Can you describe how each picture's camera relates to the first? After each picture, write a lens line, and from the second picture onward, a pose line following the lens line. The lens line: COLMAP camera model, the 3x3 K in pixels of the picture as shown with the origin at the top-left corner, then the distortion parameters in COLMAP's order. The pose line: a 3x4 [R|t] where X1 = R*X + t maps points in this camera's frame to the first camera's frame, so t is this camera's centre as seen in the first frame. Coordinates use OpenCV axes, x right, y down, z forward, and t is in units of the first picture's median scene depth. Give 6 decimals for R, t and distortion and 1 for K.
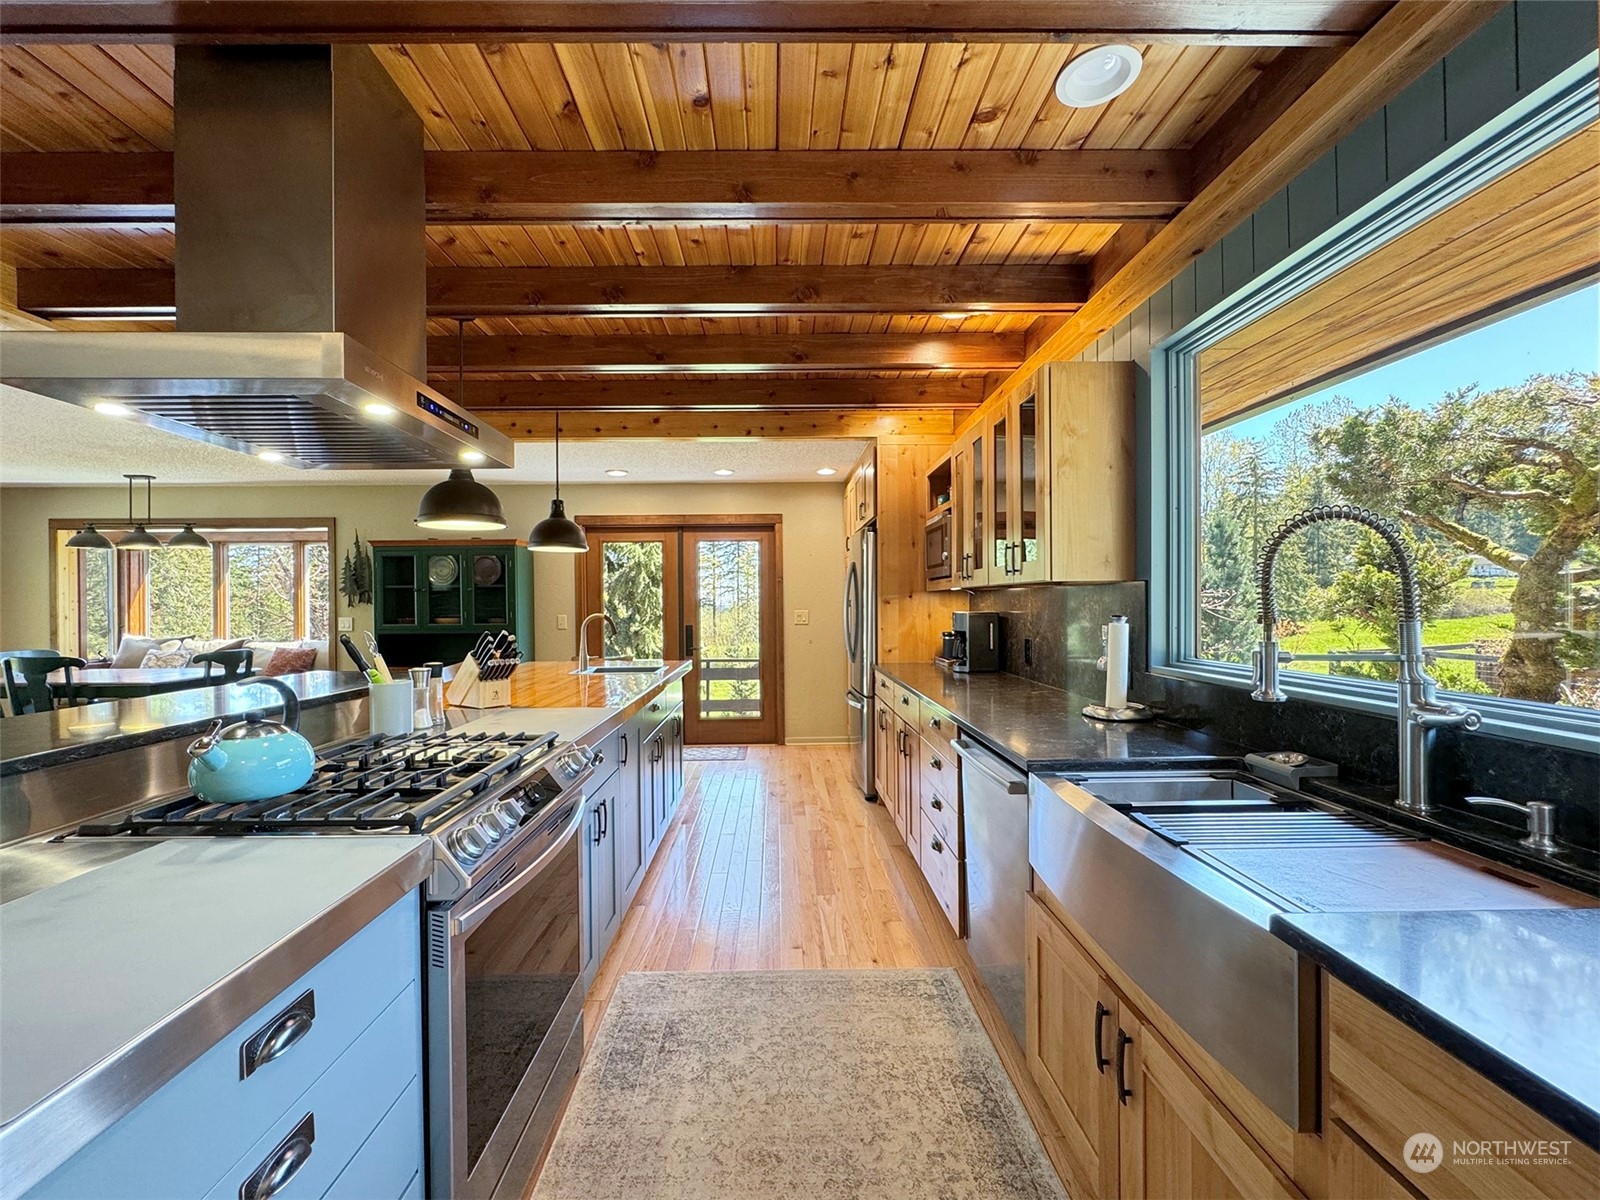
lens RADIAL K [[687.4, 0, 802.8], [0, 687.4, 603.6], [0, 0, 1]] dist [-0.004546, 0.000220]
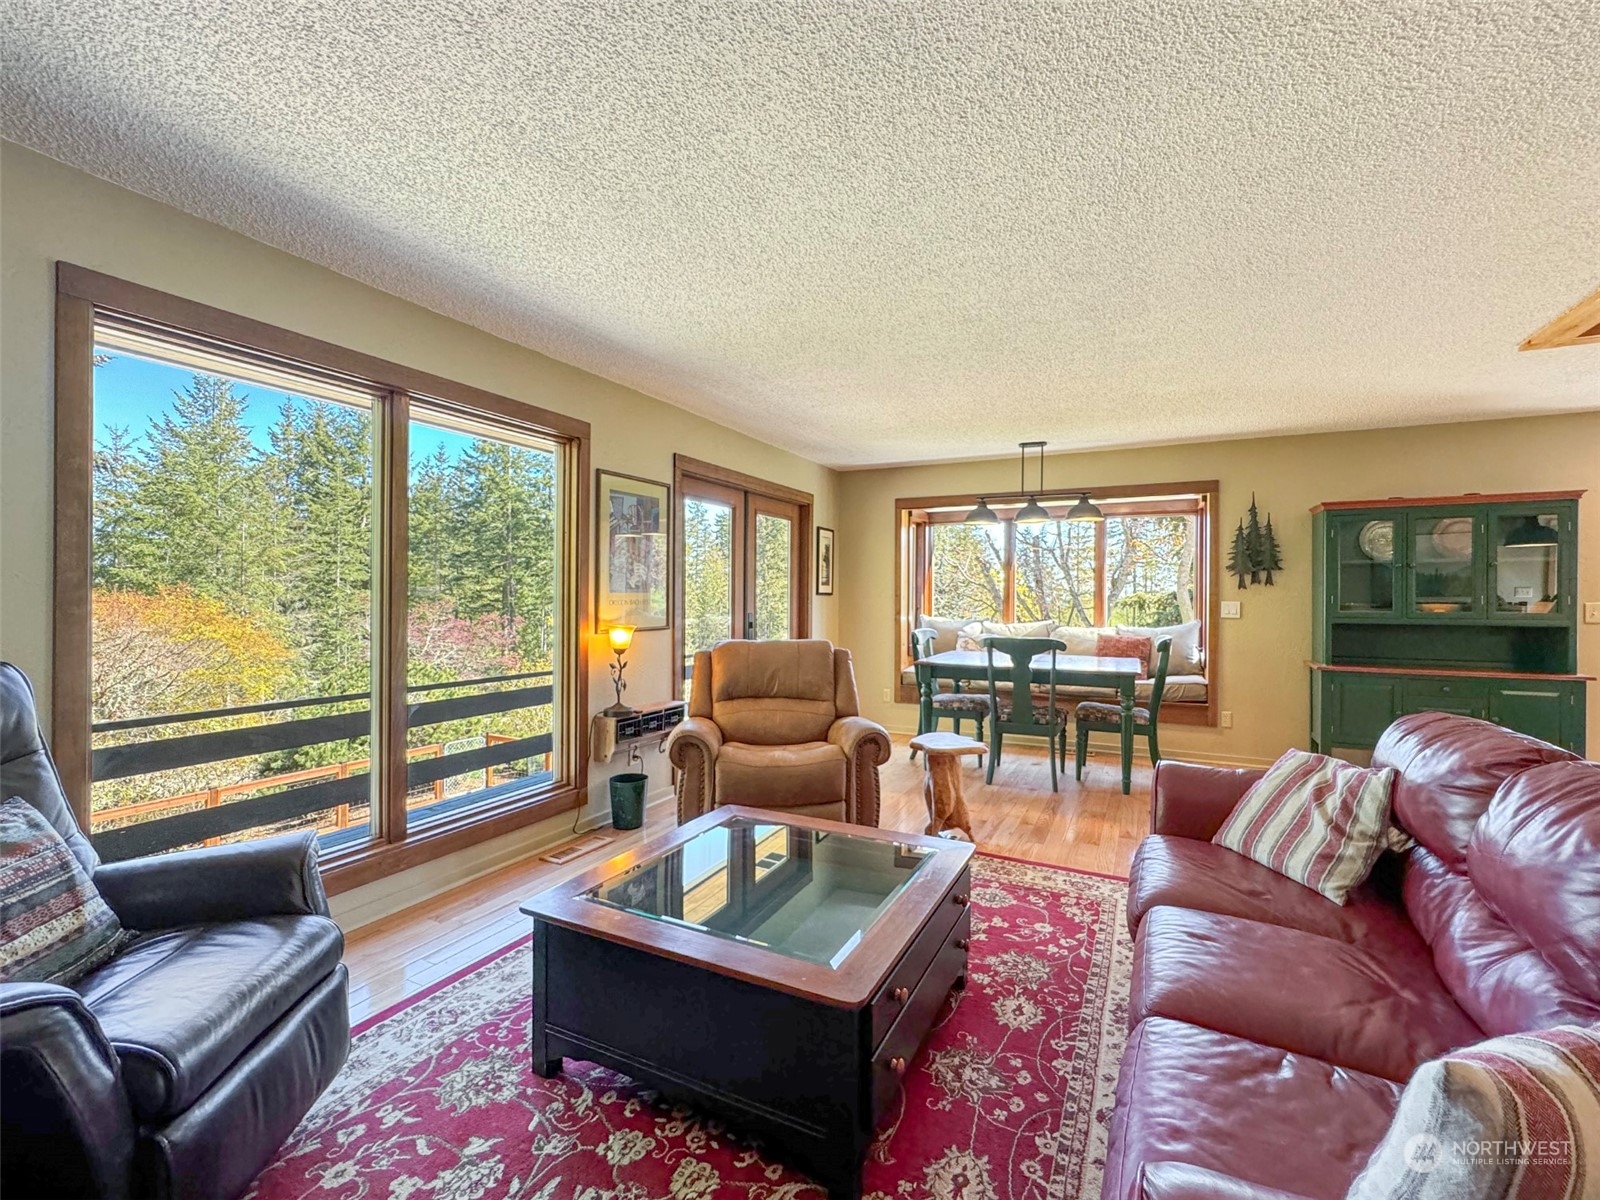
lens RADIAL K [[687.4, 0, 838.1], [0, 687.4, 612.1], [0, 0, 1]] dist [-0.004546, 0.000220]
pose [[0.904464, 0.018658, -0.426143, -0.802068], [-0.009091, 0.999659, 0.024472, 0.018524], [0.426454, -0.018259, 0.904325, 0.053611]]
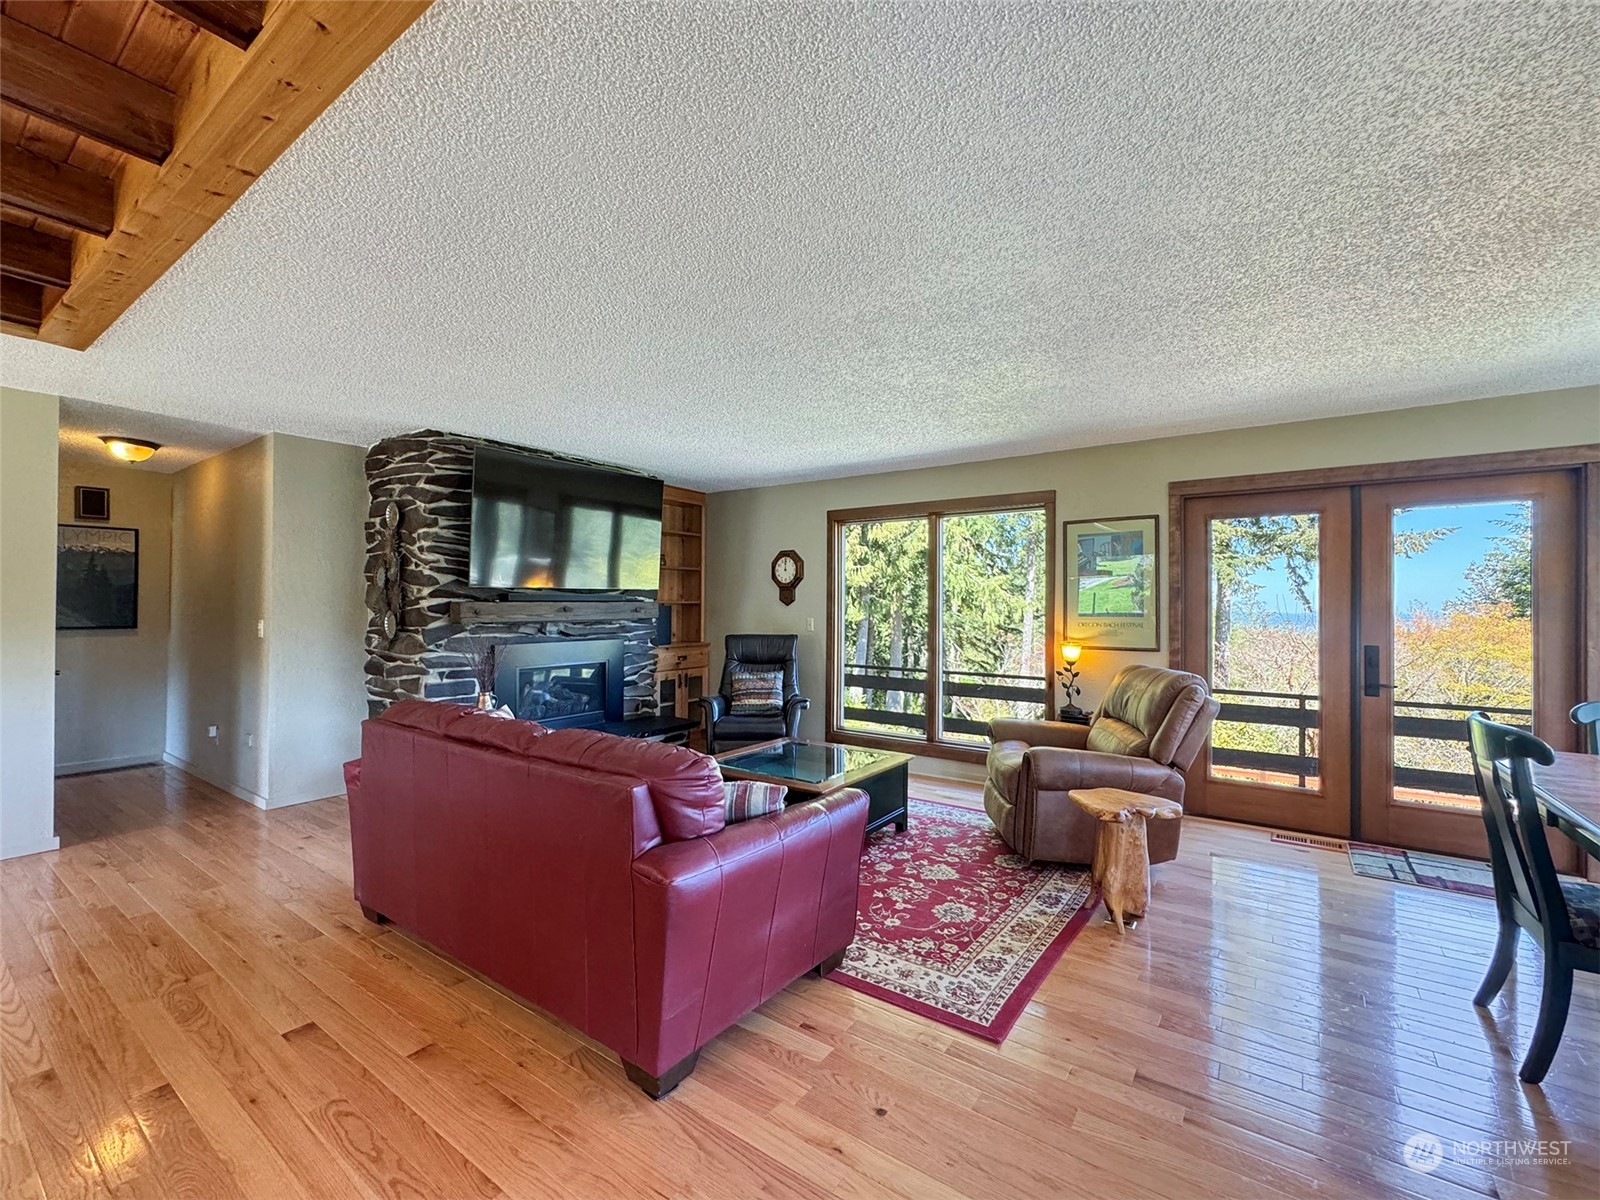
lens RADIAL K [[687.4, 0, 790.7], [0, 687.4, 590.6], [0, 0, 1]] dist [-0.004546, 0.000220]
pose [[-0.596675, -0.011780, -0.802396, -0.413681], [0.000589, 0.999886, -0.015117, -0.000347], [0.802483, -0.009493, -0.596600, 0.764207]]
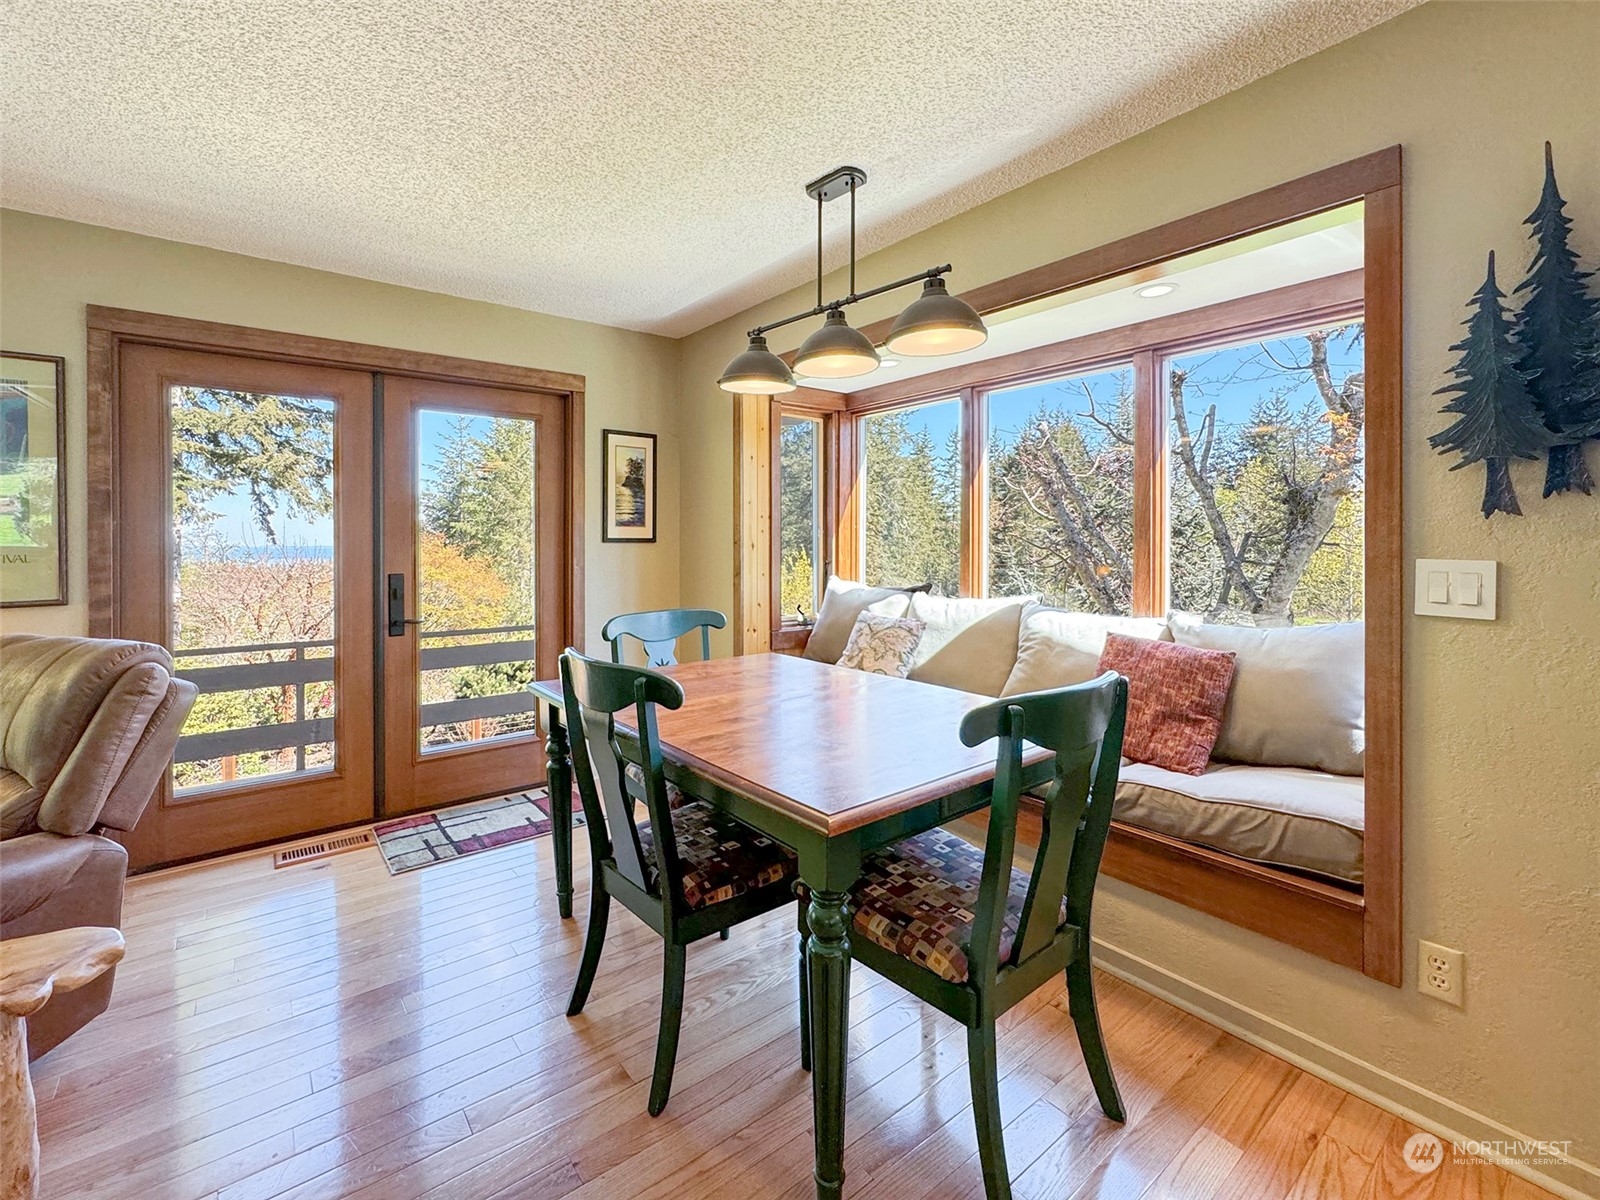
lens RADIAL K [[687.4, 0, 771.3], [0, 687.4, 548.3], [0, 0, 1]] dist [-0.004546, 0.000220]
pose [[0.603389, 0.014963, -0.797307, -0.671648], [-0.001208, 0.999840, 0.017850, 0.013203], [0.797446, -0.009808, 0.603310, 0.729529]]
